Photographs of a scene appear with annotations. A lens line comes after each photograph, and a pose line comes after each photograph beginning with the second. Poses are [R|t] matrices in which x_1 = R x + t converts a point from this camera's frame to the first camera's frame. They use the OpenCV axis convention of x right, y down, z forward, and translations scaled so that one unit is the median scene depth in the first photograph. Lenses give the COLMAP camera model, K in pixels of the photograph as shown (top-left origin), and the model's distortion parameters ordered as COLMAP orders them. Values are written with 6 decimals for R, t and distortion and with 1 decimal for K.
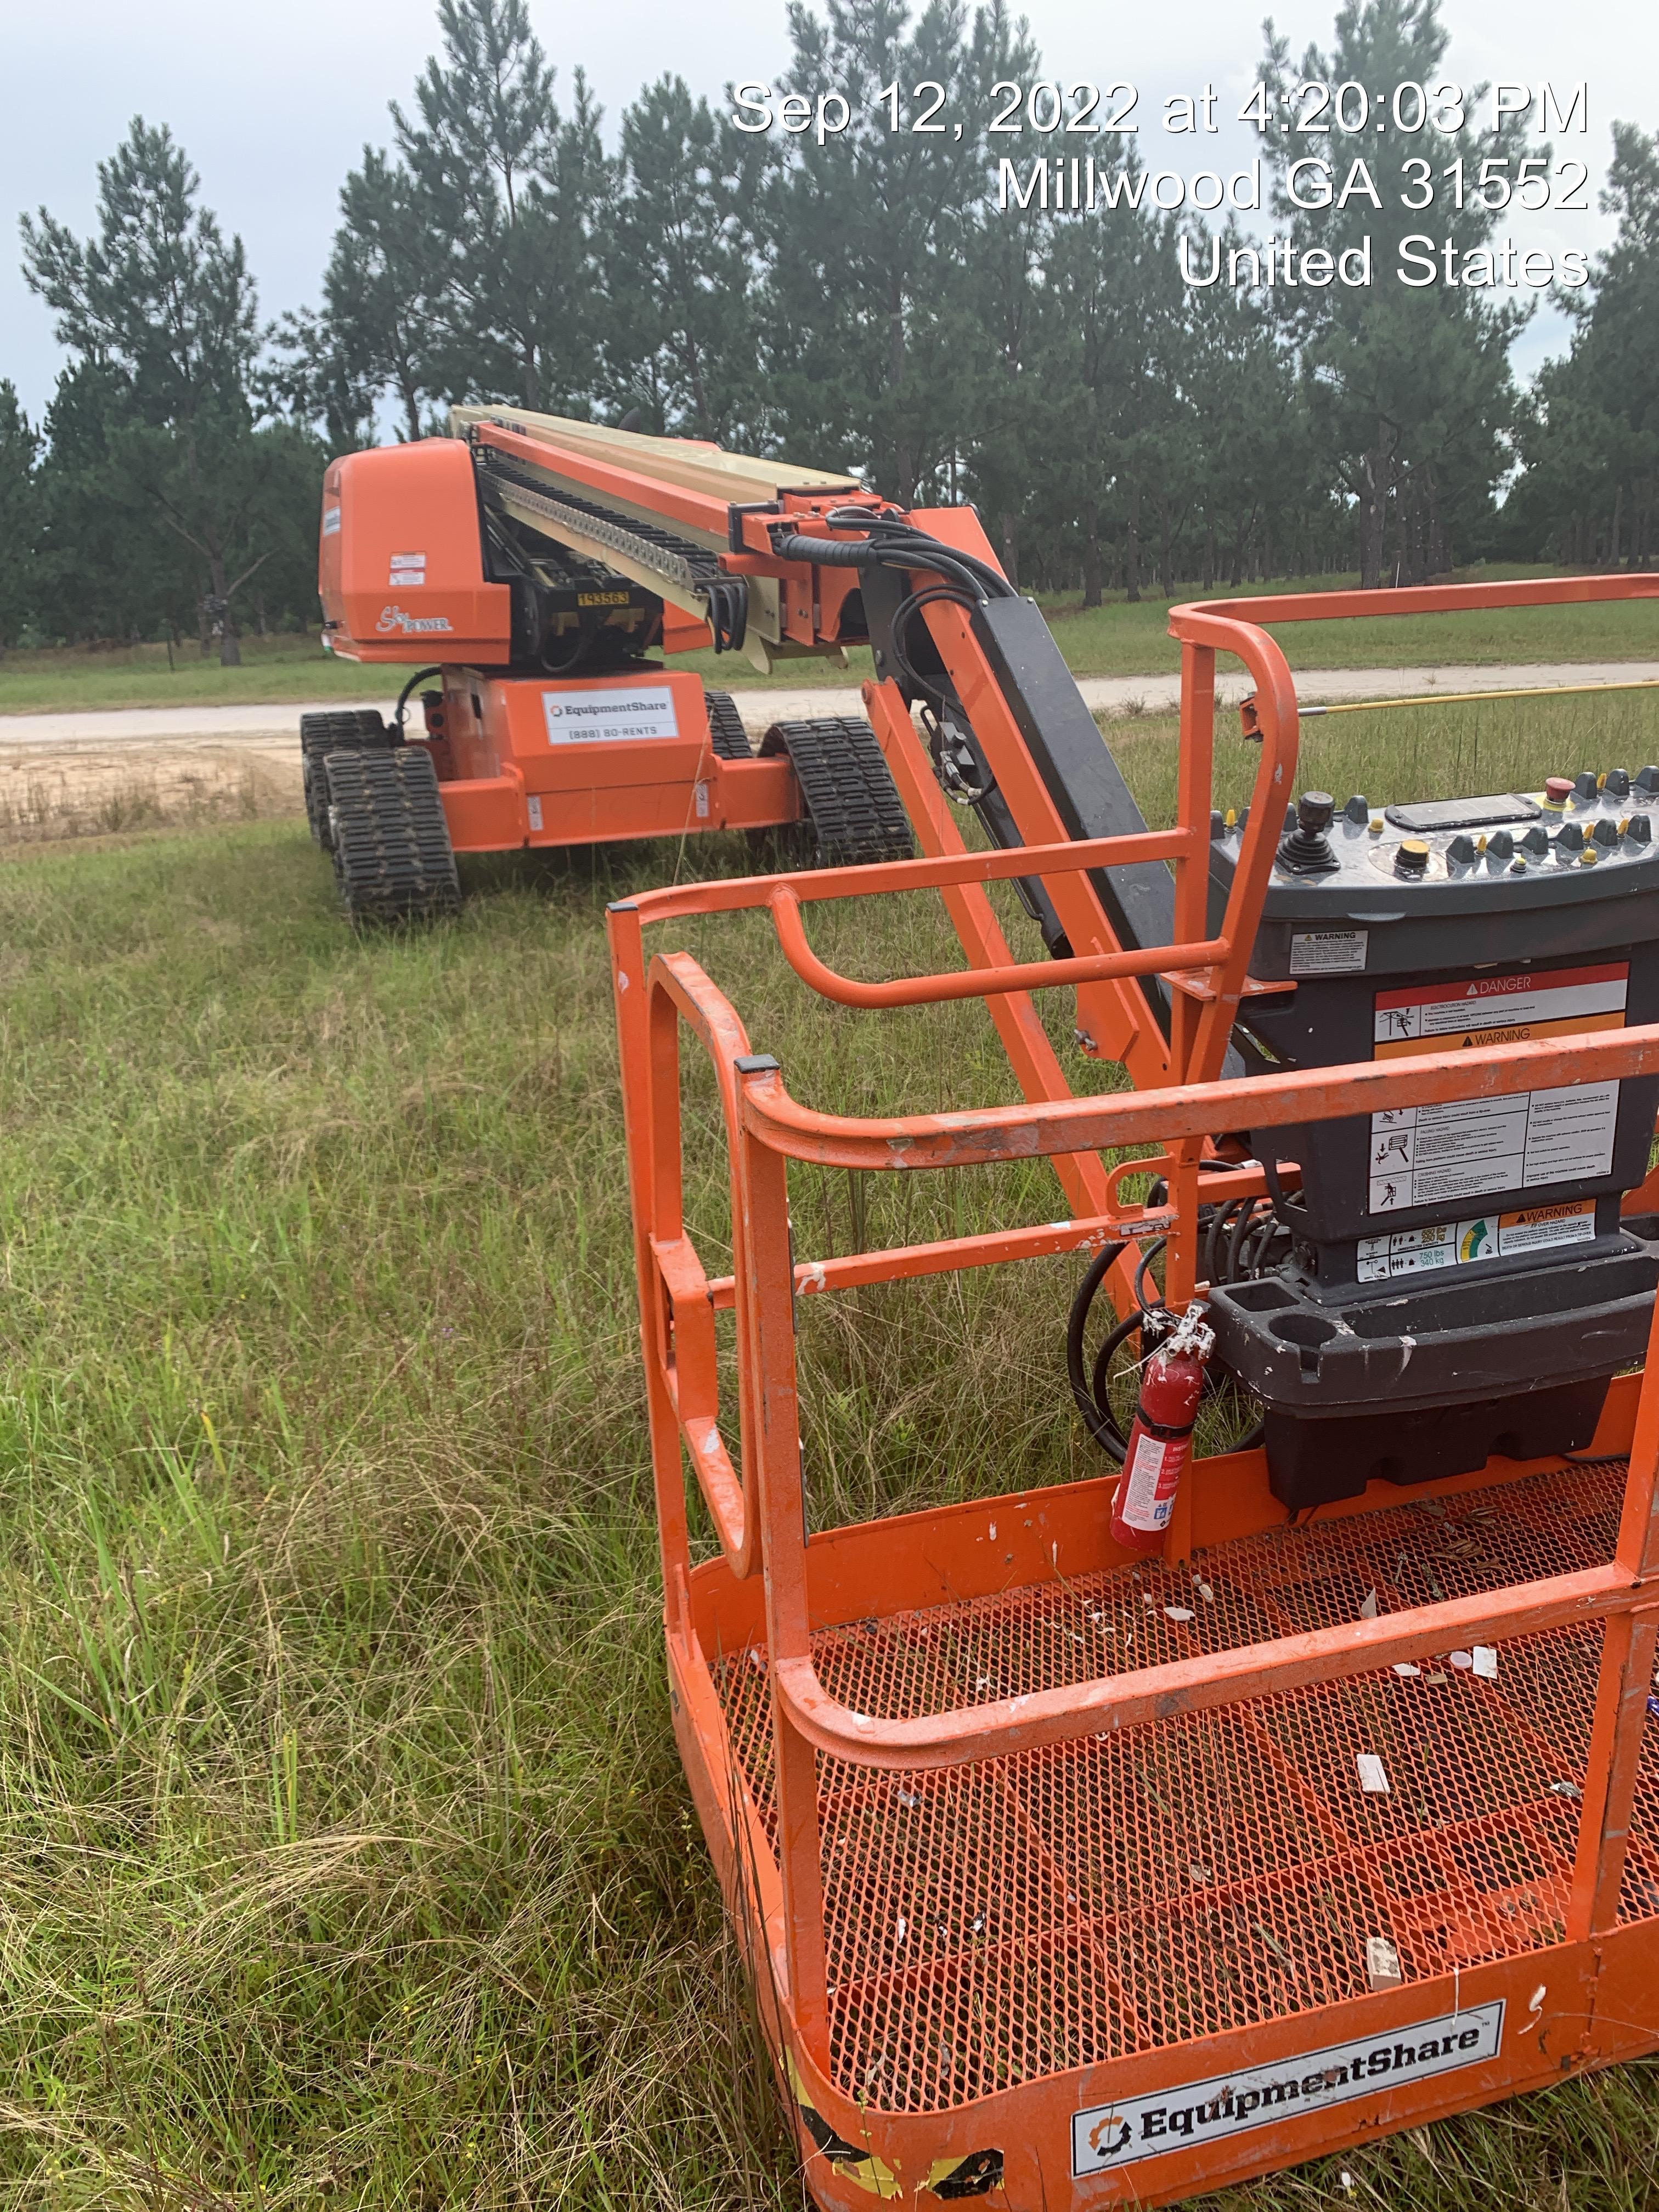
lens RADIAL K [[1755.1, 0, 841.0], [0, 1755.1, 1087.8], [0, 0, 1]] dist [0.048434, -0.012459]
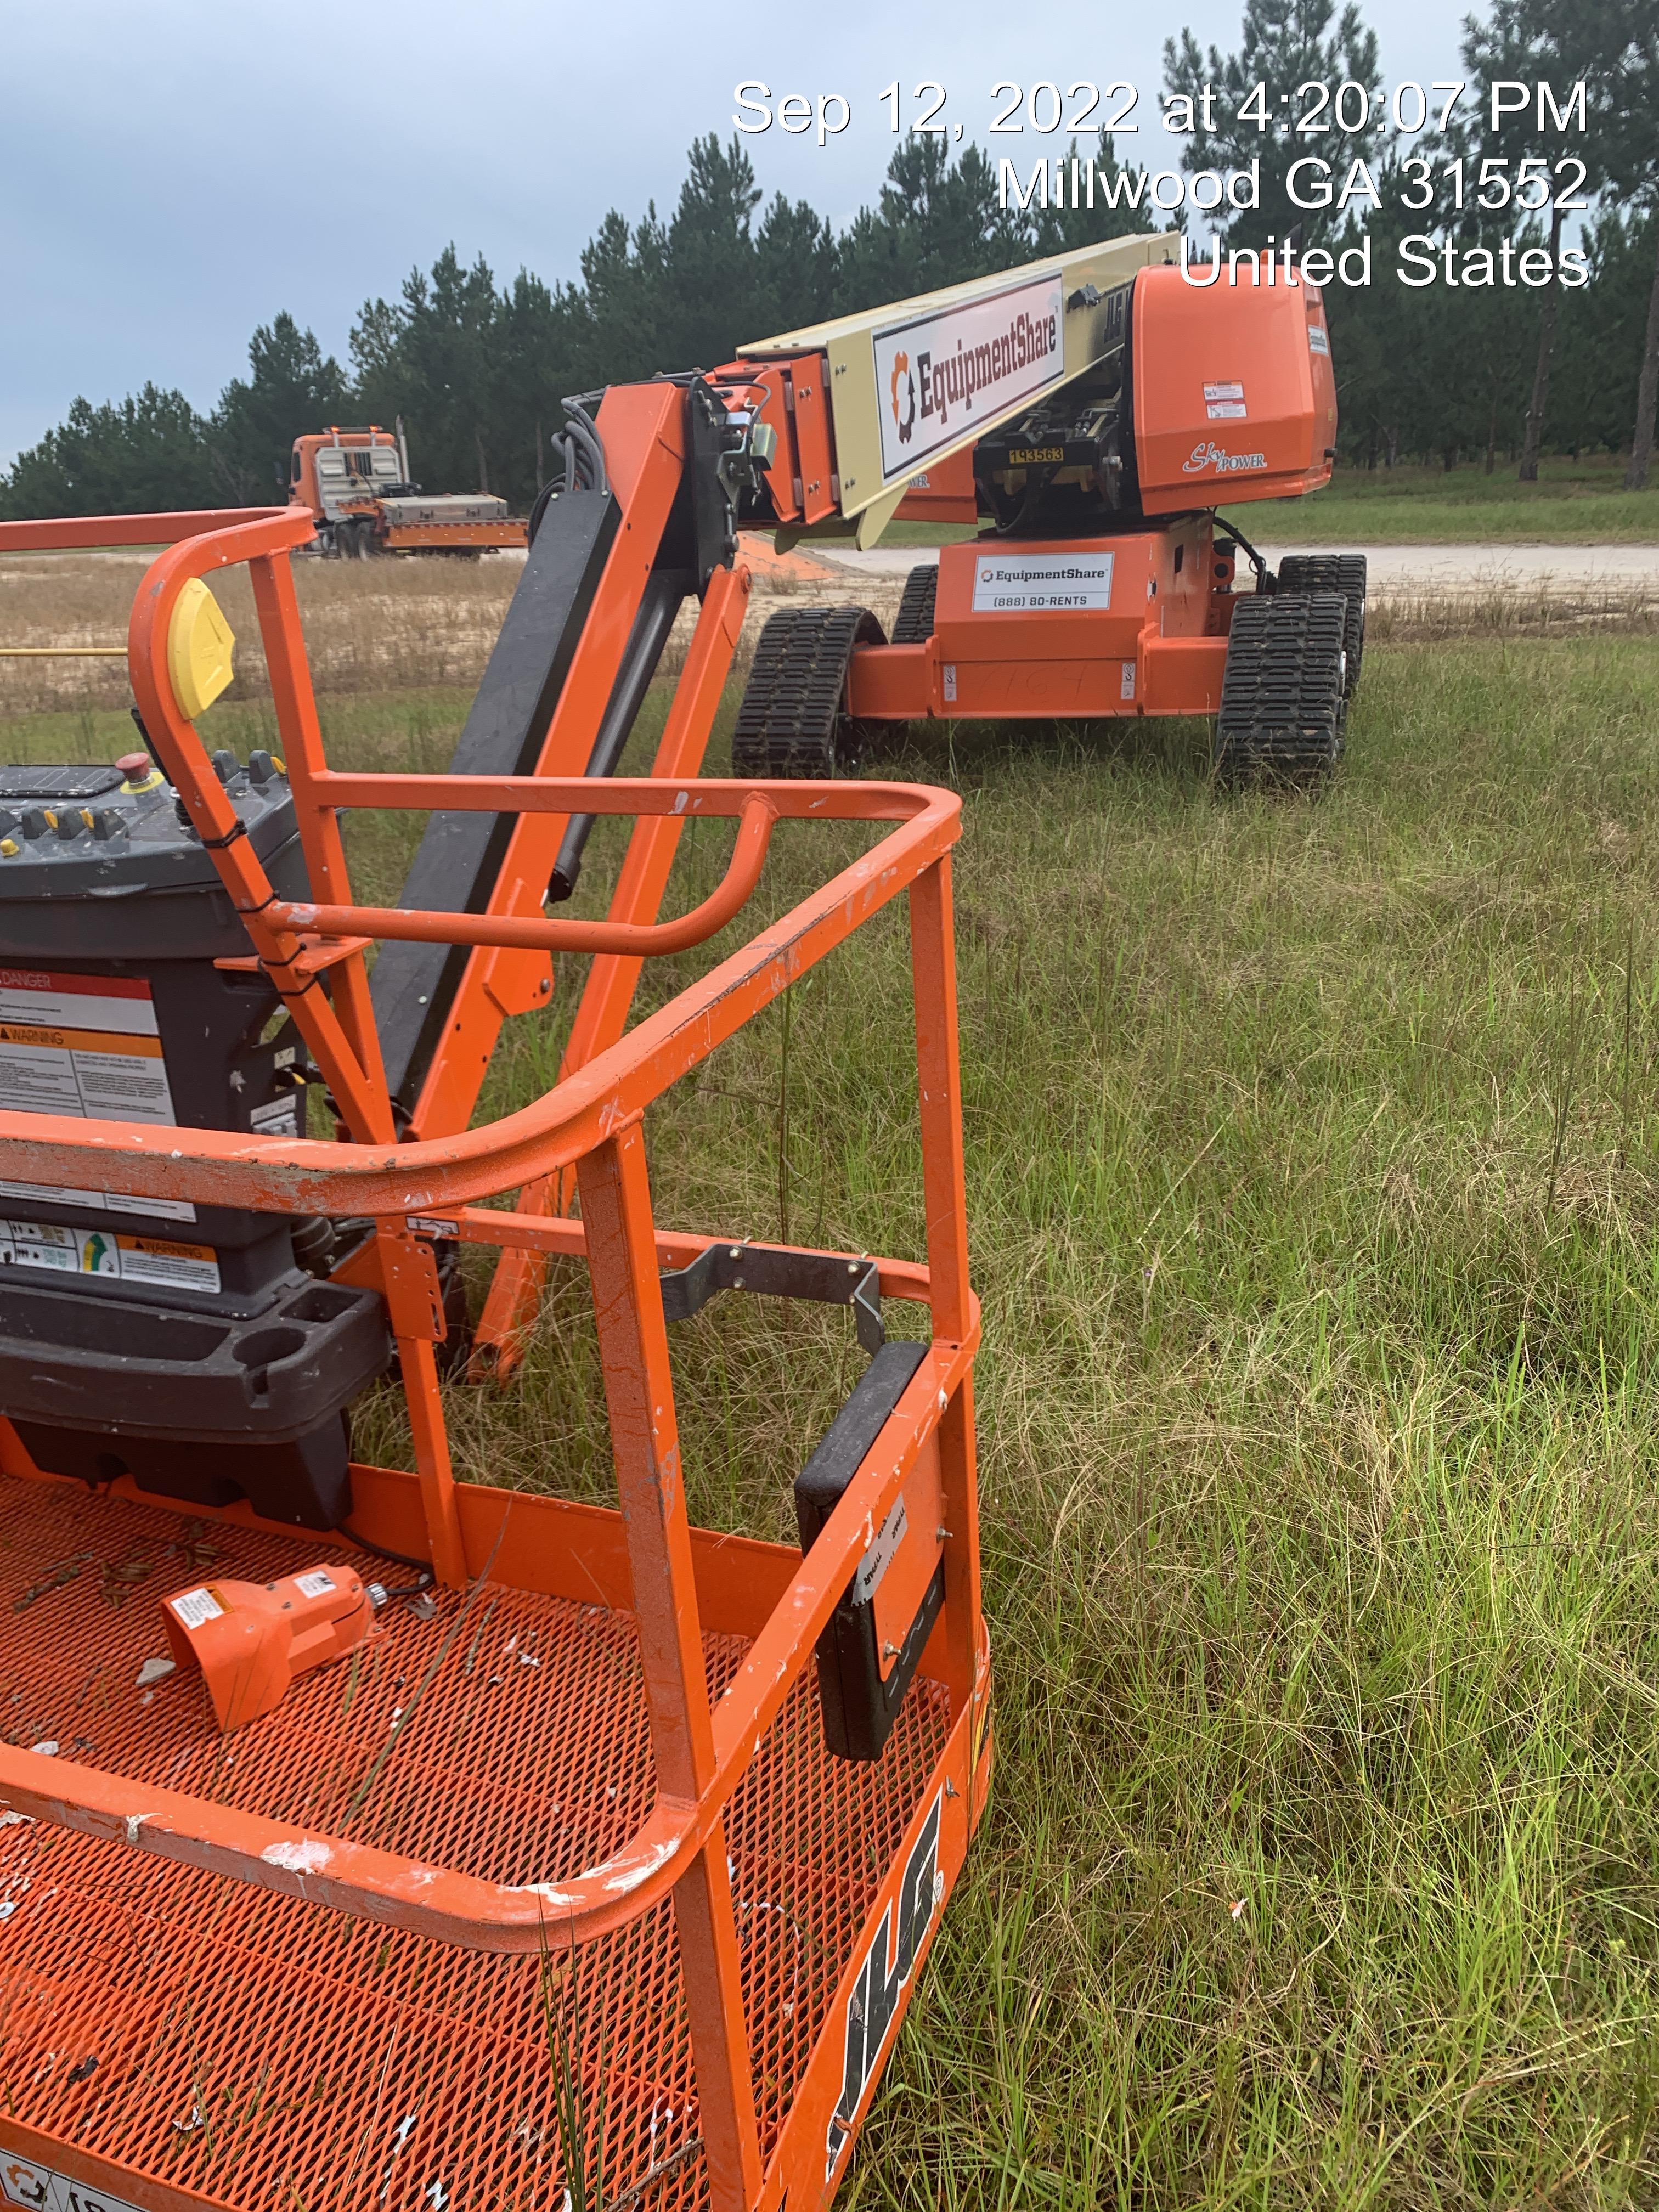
lens RADIAL K [[1788.5, 0, 823.4], [0, 1788.5, 1164.1], [0, 0, 1]] dist [0.002996, -0.003283]
pose [[0.772234, 0.239890, -0.588309, 0.406844], [-0.165059, 0.969934, 0.178841, -0.063788], [0.613523, -0.041002, 0.788612, 0.173804]]
